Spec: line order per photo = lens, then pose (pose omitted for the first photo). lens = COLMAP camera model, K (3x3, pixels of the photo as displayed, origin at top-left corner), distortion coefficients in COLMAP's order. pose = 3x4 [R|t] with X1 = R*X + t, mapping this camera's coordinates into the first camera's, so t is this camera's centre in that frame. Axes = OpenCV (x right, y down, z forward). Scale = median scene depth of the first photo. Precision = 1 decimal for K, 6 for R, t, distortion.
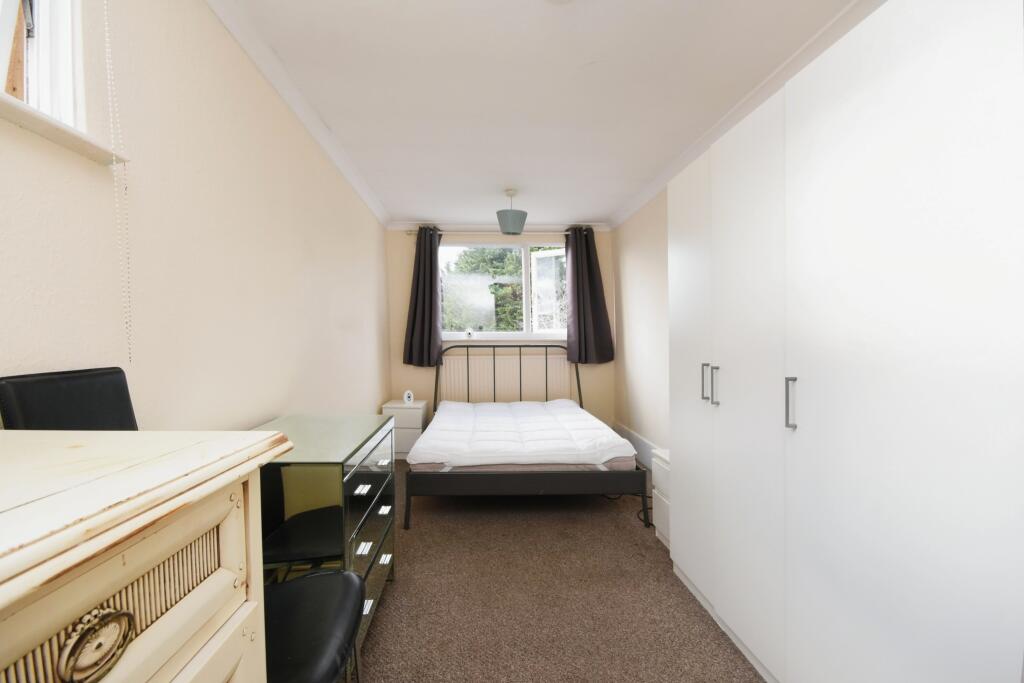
lens RADIAL K [[448.0, 0, 508.1], [0, 448.0, 342.8], [0, 0, 1]] dist [-0.010393, 0.000223]
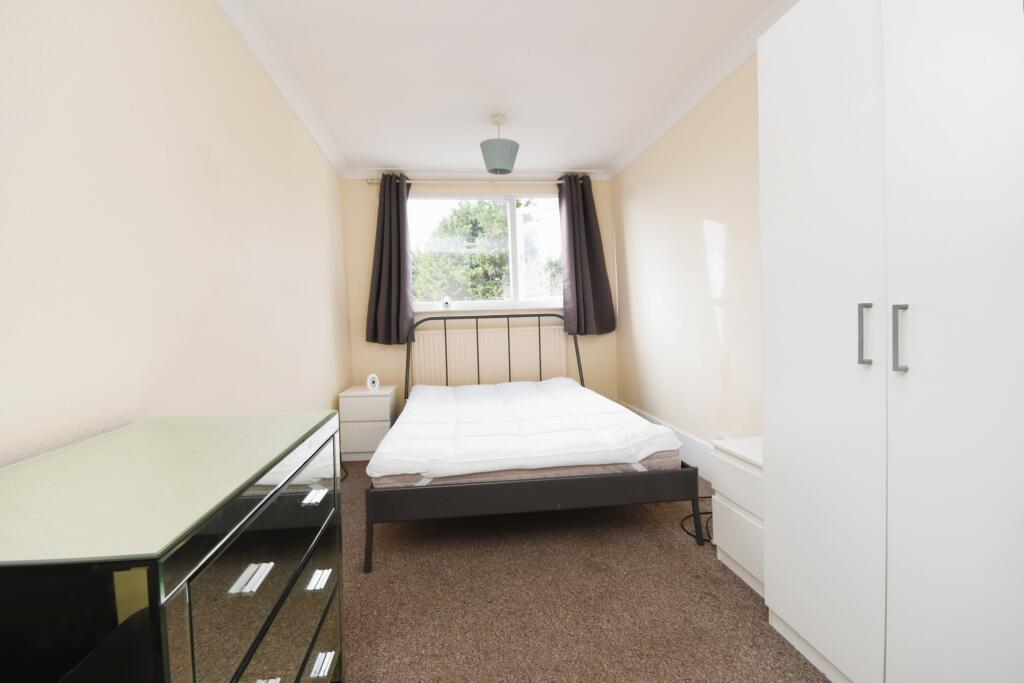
lens RADIAL K [[448.0, 0, 520.3], [0, 448.0, 310.6], [0, 0, 1]] dist [-0.010393, 0.000223]
pose [[0.995685, -0.024101, 0.089608, -0.032683], [0.026773, 0.999228, -0.028736, 0.028075], [-0.088847, 0.031011, 0.995562, 0.208390]]
